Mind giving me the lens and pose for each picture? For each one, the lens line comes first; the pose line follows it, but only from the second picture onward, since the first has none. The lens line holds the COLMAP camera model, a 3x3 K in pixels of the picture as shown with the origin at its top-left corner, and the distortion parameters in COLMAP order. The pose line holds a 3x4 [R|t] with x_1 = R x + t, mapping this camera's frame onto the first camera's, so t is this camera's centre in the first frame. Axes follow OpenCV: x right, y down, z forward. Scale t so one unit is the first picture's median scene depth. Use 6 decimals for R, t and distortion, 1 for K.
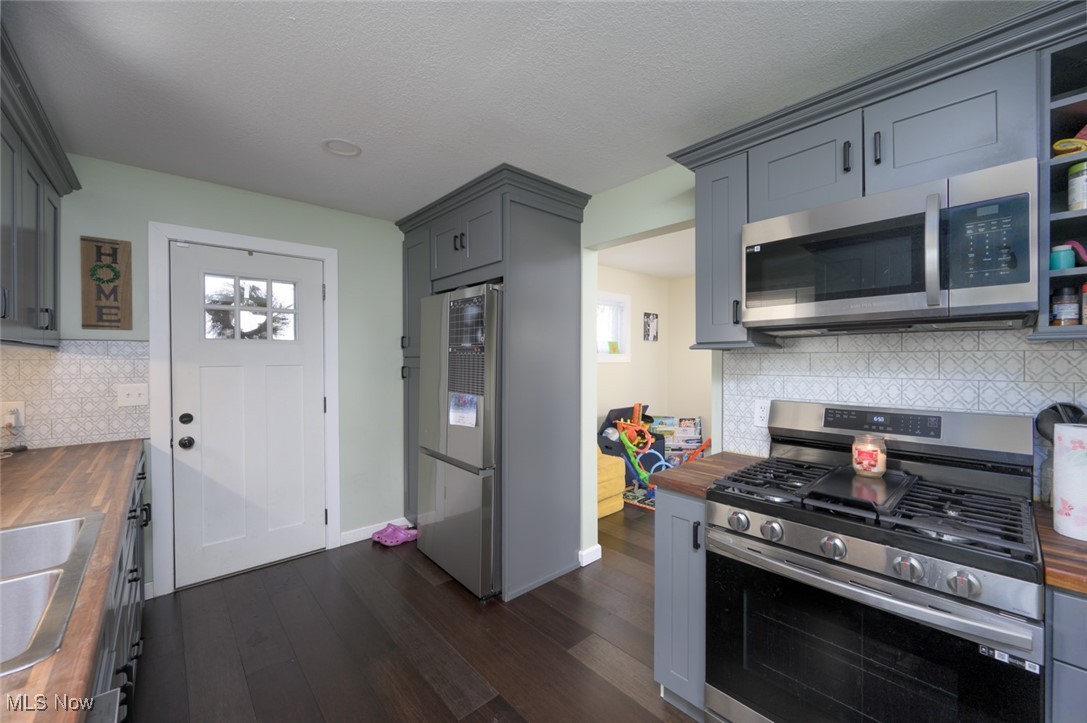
lens RADIAL K [[428.6, 0, 543.2], [0, 428.6, 358.2], [0, 0, 1]] dist [-0.004500, -0.000281]
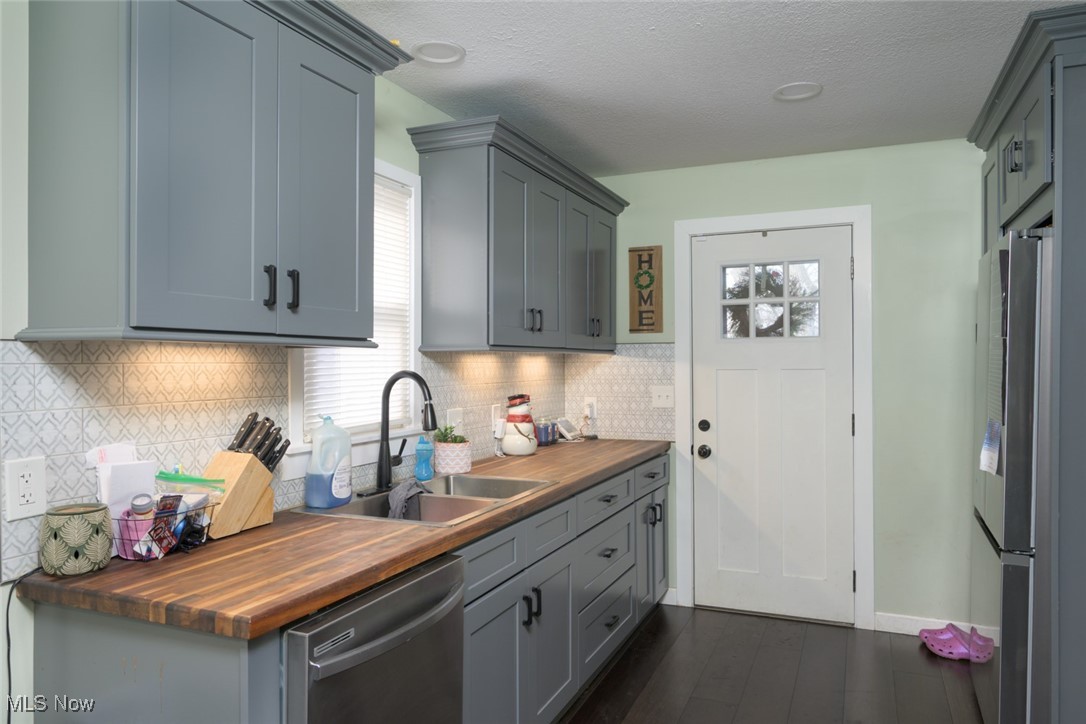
lens RADIAL K [[728.2, 0, 543.9], [0, 728.2, 359.2], [0, 0, 1]] dist [0.006576, 0.001275]
pose [[0.426124, -0.003256, -0.904659, 0.467886], [0.001727, 0.999995, -0.002785, 0.001430], [0.904663, -0.000376, 0.426128, 0.011024]]
